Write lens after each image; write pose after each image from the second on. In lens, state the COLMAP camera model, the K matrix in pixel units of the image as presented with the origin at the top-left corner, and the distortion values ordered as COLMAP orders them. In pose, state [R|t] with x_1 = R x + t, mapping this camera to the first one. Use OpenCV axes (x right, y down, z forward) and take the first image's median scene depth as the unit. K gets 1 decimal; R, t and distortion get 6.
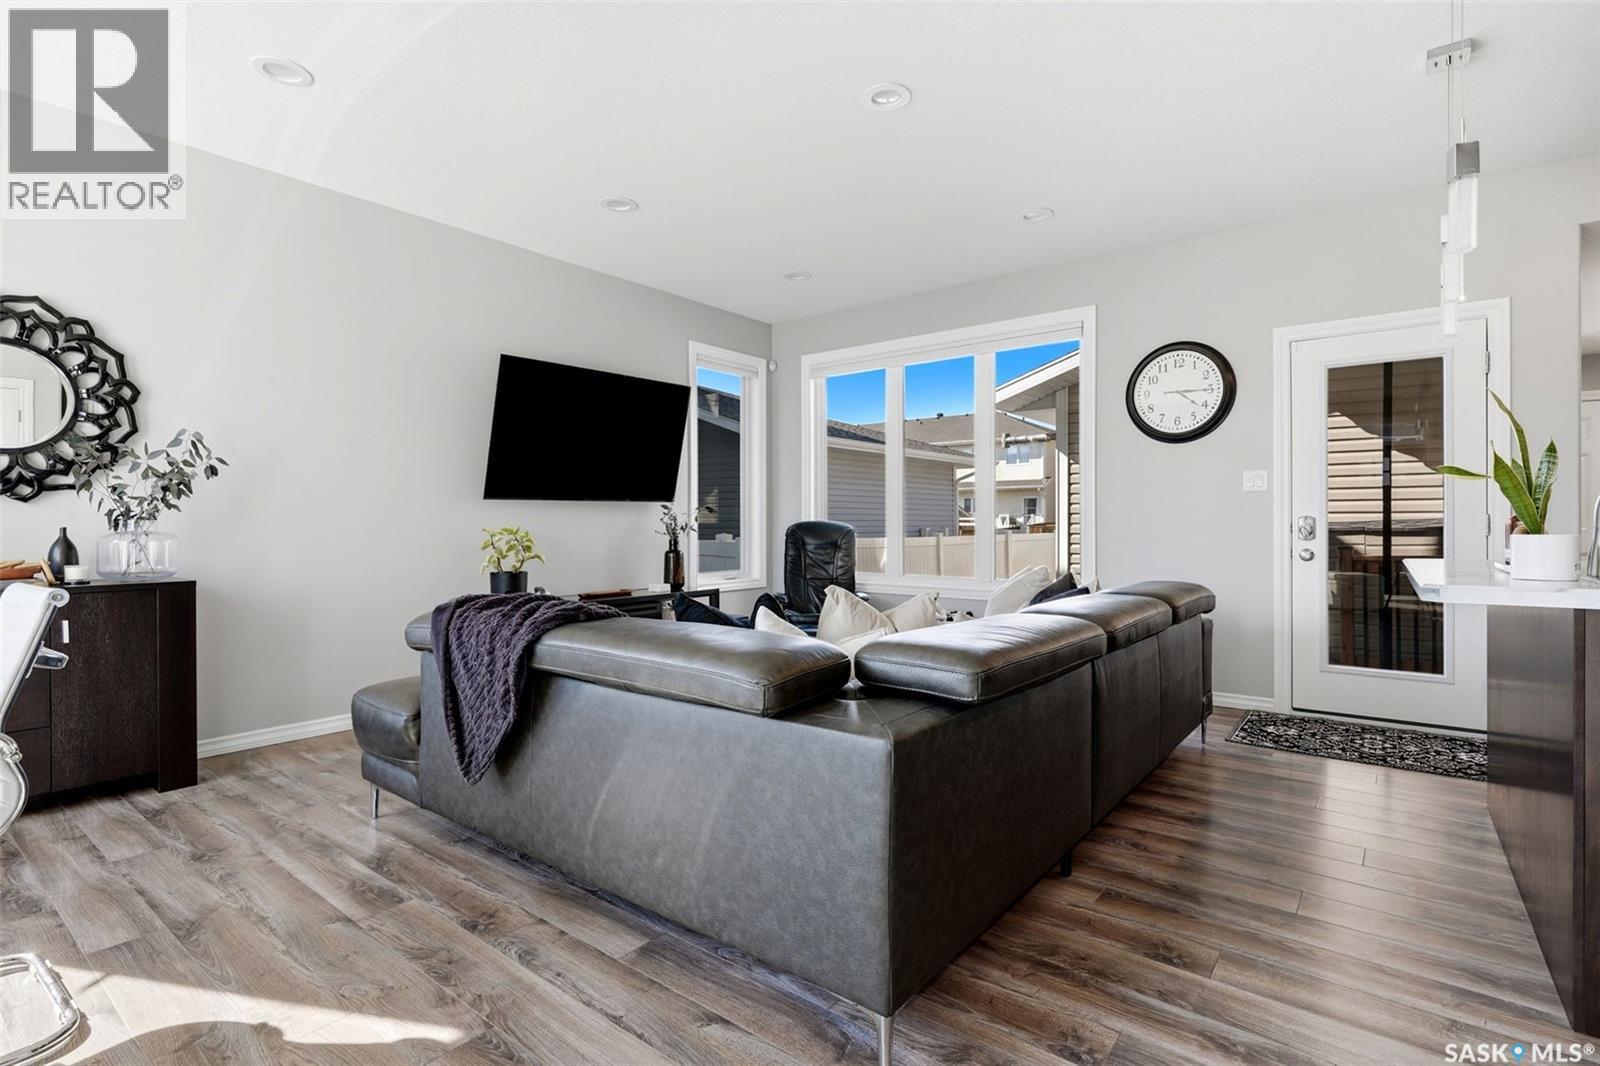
lens RADIAL K [[765.7, 0, 804.5], [0, 765.7, 525.2], [0, 0, 1]] dist [0.002248, 0.000105]
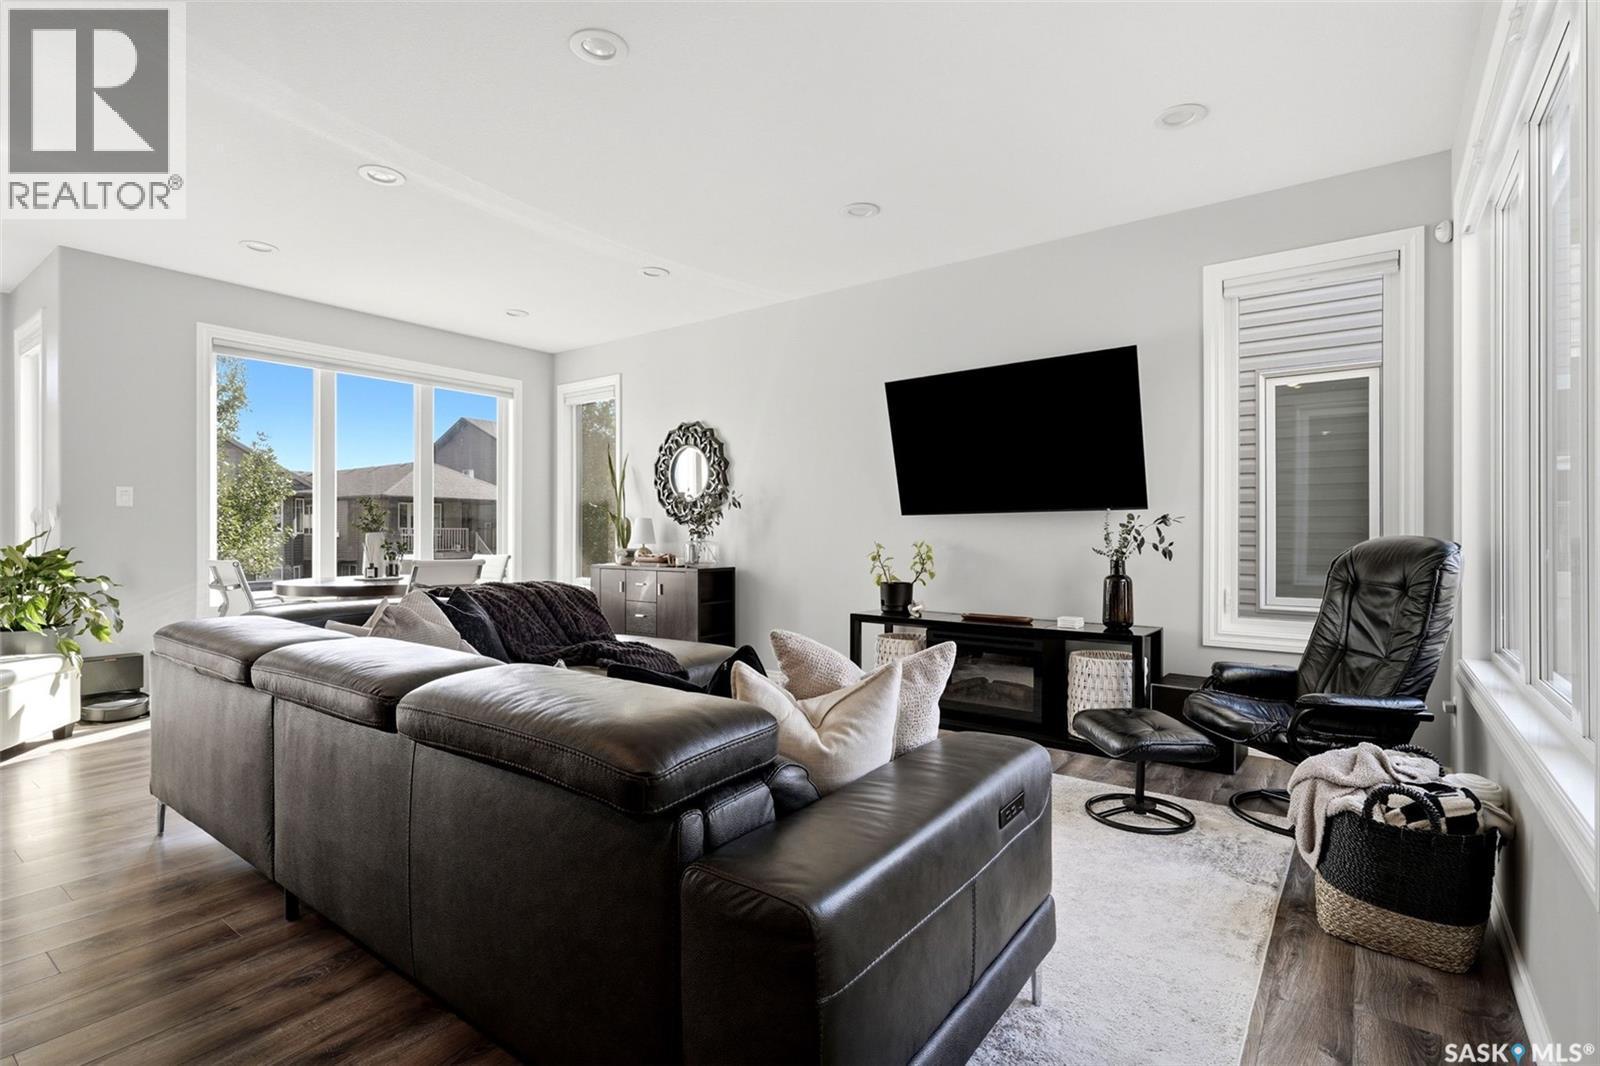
lens RADIAL K [[765.7, 0, 803.6], [0, 765.7, 532.3], [0, 0, 1]] dist [0.002248, 0.000105]
pose [[0.029251, 0.000717, -0.999572, 0.969992], [-0.004138, 0.999991, 0.000596, -0.013762], [0.999564, 0.004119, 0.029254, 1.194228]]
